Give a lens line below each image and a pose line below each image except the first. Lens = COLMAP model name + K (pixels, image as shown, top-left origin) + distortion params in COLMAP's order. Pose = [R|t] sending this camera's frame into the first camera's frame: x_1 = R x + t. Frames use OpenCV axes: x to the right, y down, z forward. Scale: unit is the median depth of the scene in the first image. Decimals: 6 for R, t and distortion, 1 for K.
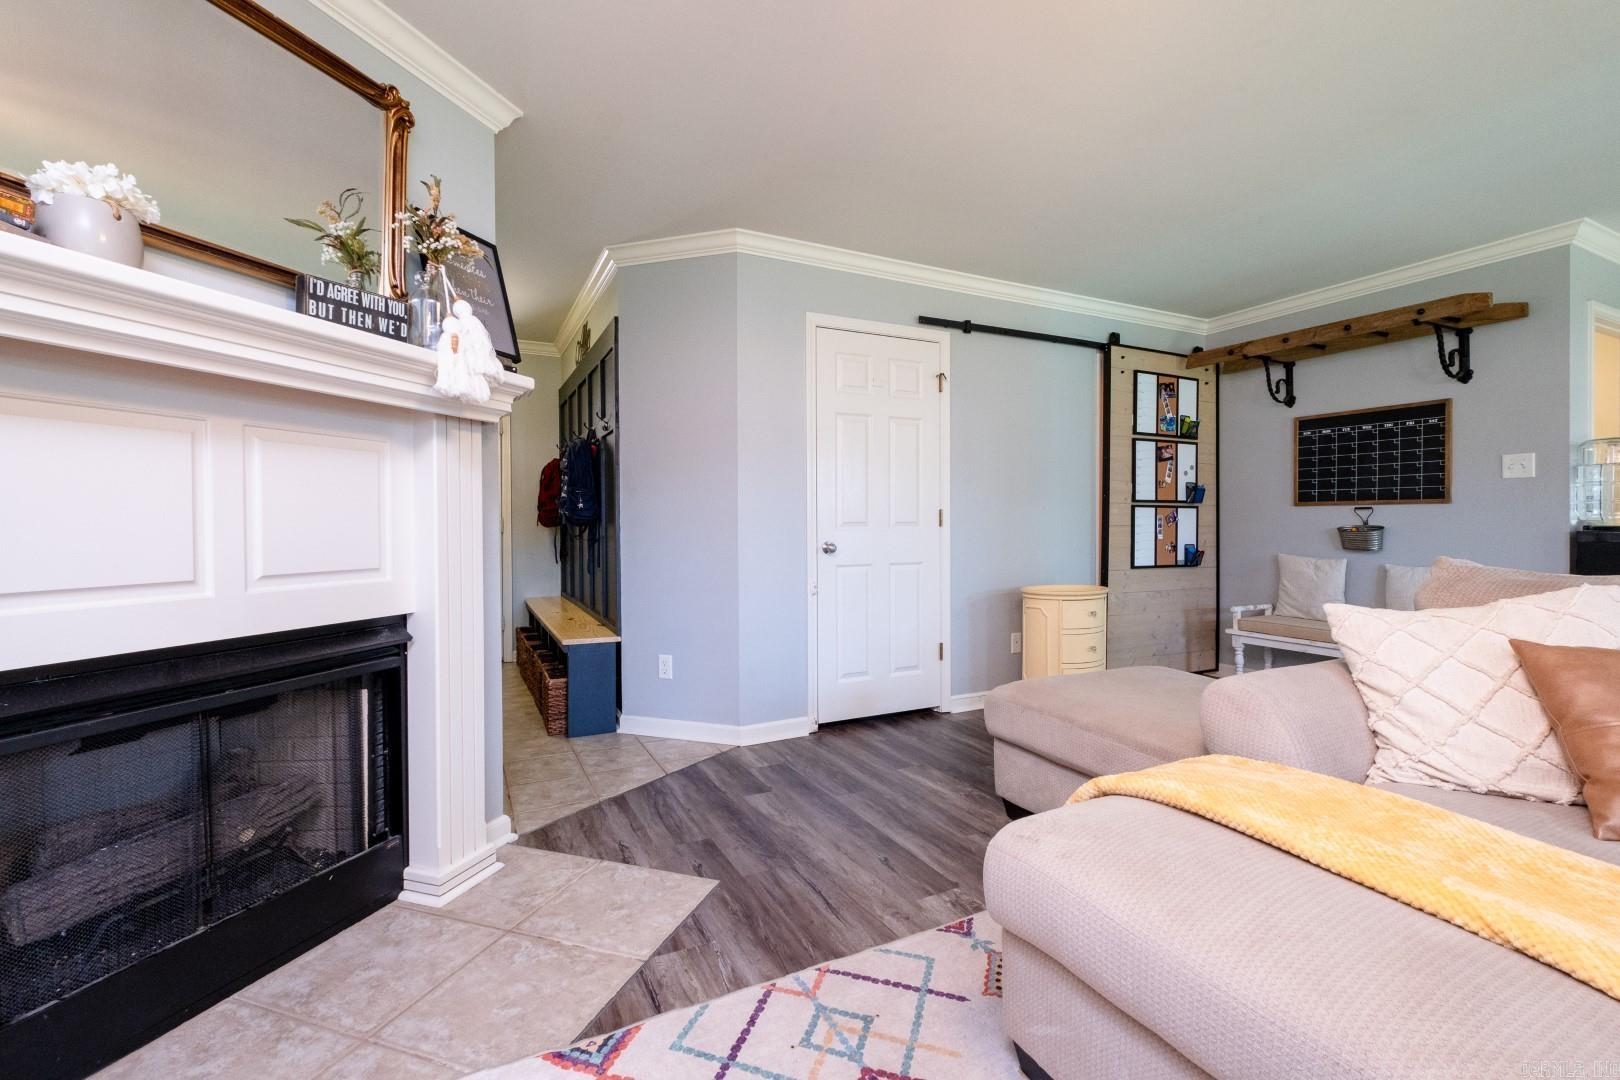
lens RADIAL K [[699.4, 0, 816.6], [0, 699.4, 533.3], [0, 0, 1]] dist [-0.001869, -0.003894]
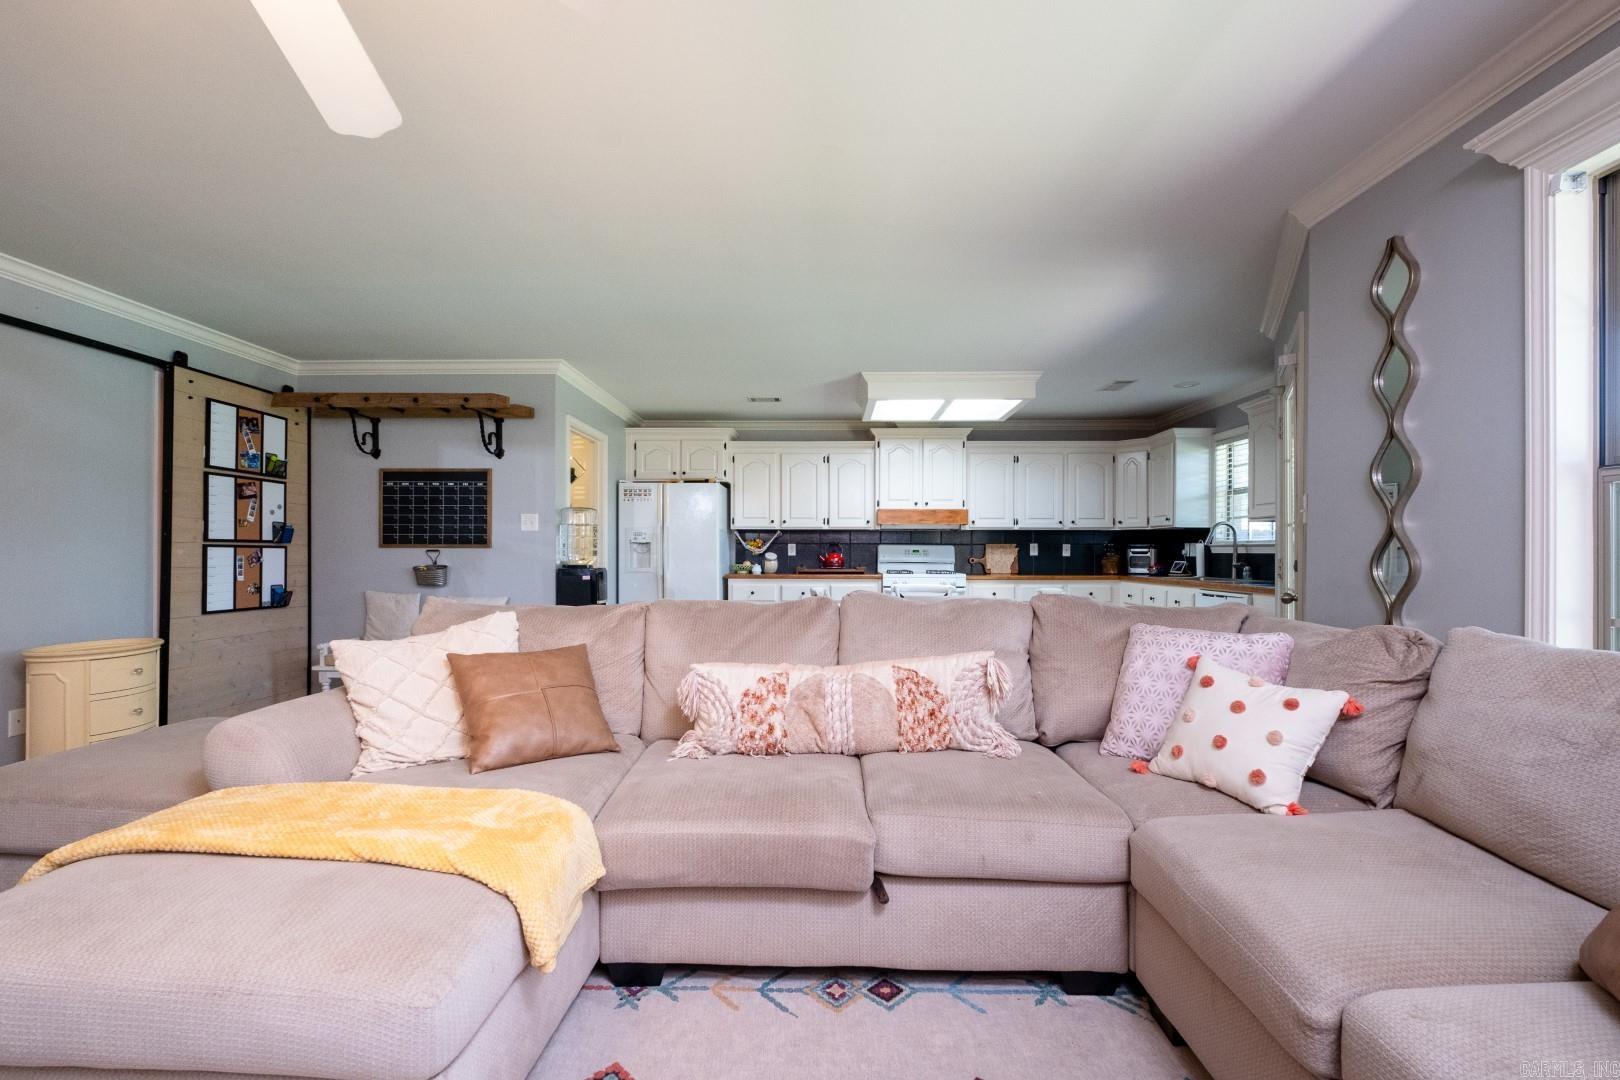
lens RADIAL K [[699.4, 0, 801.1], [0, 699.4, 547.0], [0, 0, 1]] dist [-0.001869, -0.003894]
pose [[0.468791, 0.009853, 0.883254, 0.016411], [0.011399, 0.999787, -0.017203, -0.015300], [-0.883235, 0.018132, 0.468579, -0.138482]]
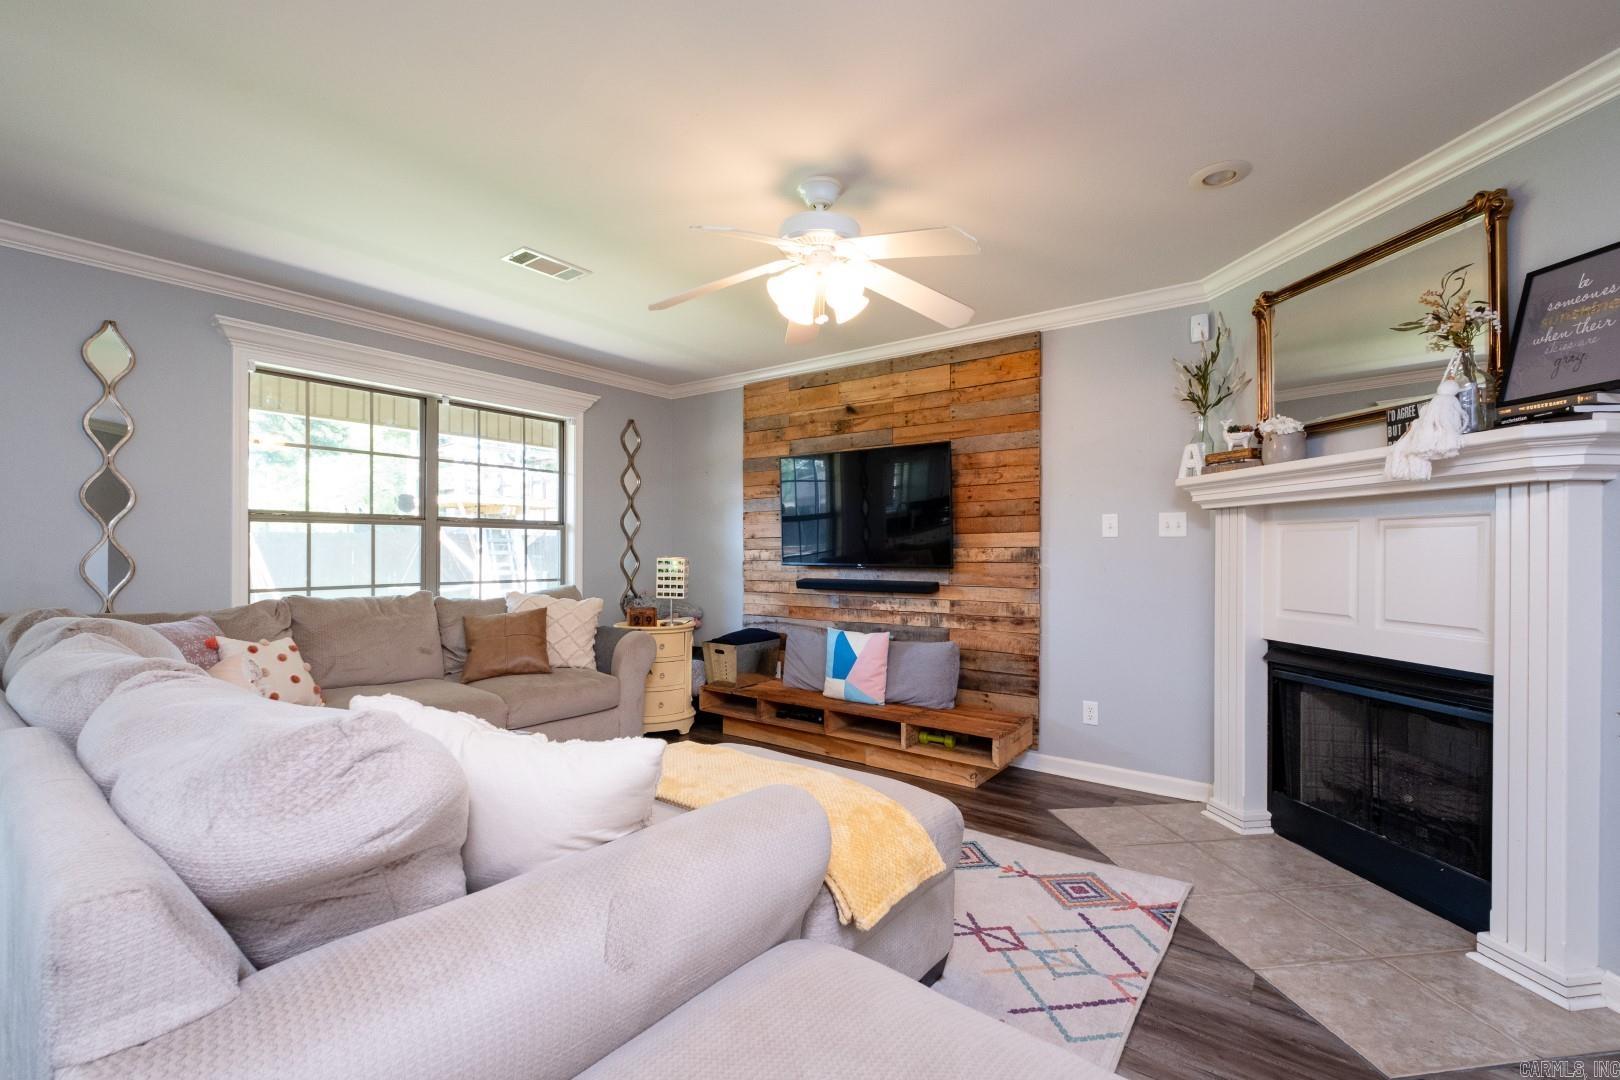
lens RADIAL K [[699.4, 0, 820.0], [0, 699.4, 544.8], [0, 0, 1]] dist [-0.001869, -0.003894]
pose [[-0.889466, -0.004848, -0.456975, 0.415872], [-0.009215, 0.999931, 0.007329, -0.041890], [0.456908, 0.010729, -0.889449, 0.762272]]
